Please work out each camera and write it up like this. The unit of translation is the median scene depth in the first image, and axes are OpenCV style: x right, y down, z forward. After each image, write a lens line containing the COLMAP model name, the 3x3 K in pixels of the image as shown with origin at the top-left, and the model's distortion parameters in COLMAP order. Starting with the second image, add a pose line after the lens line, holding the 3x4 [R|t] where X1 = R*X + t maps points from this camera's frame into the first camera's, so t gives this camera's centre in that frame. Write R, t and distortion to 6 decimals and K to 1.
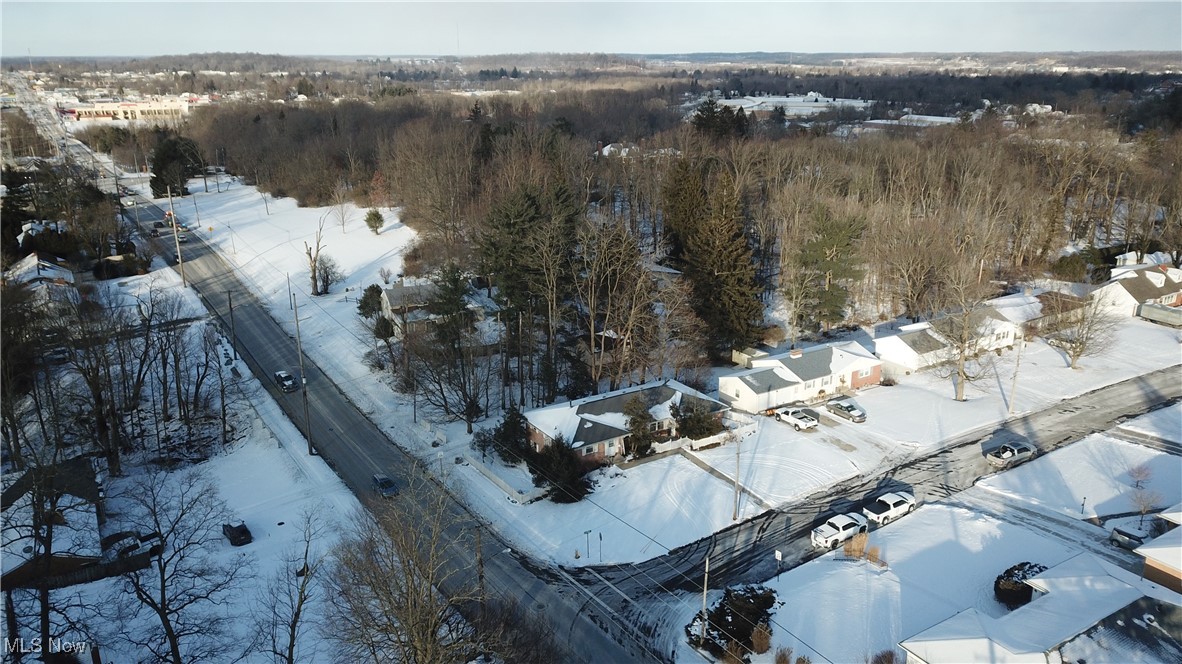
lens RADIAL K [[890.6, 0, 591.0], [0, 890.6, 332.0], [0, 0, 1]] dist [0.017127, -0.009345]
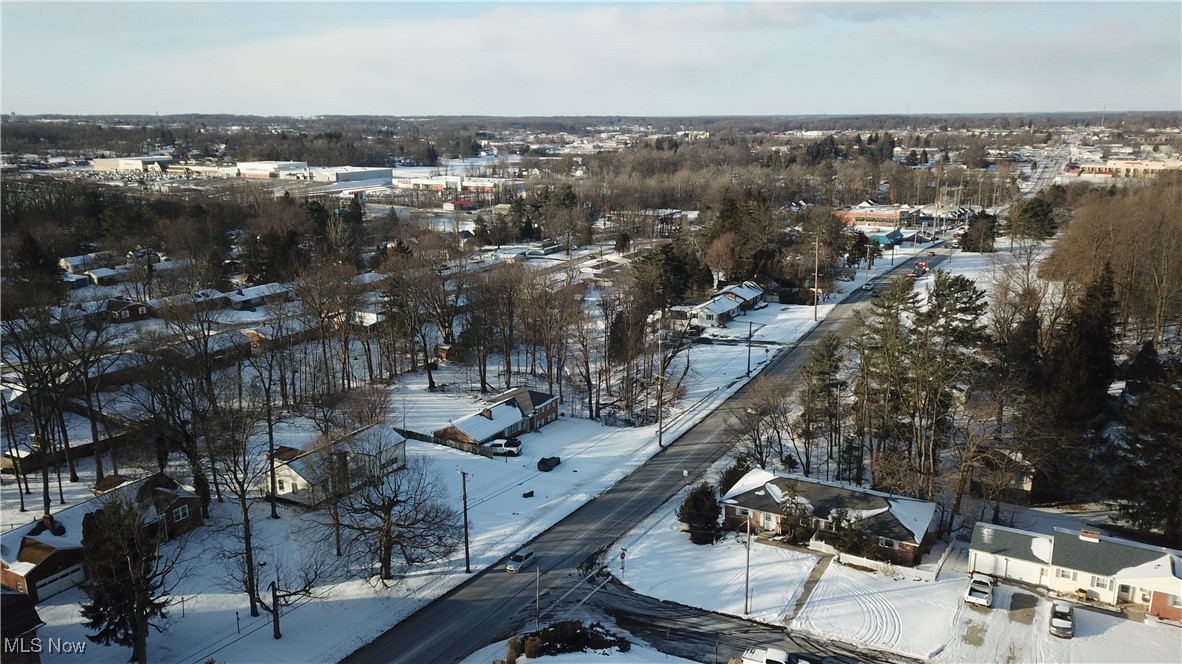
lens RADIAL K [[883.7, 0, 587.2], [0, 883.7, 333.6], [0, 0, 1]] dist [0.010804, -0.005046]
pose [[0.472344, 0.209952, -0.856044, 0.750589], [-0.254671, 0.962301, 0.095491, -0.123372], [0.843821, 0.172905, 0.508006, 0.255858]]
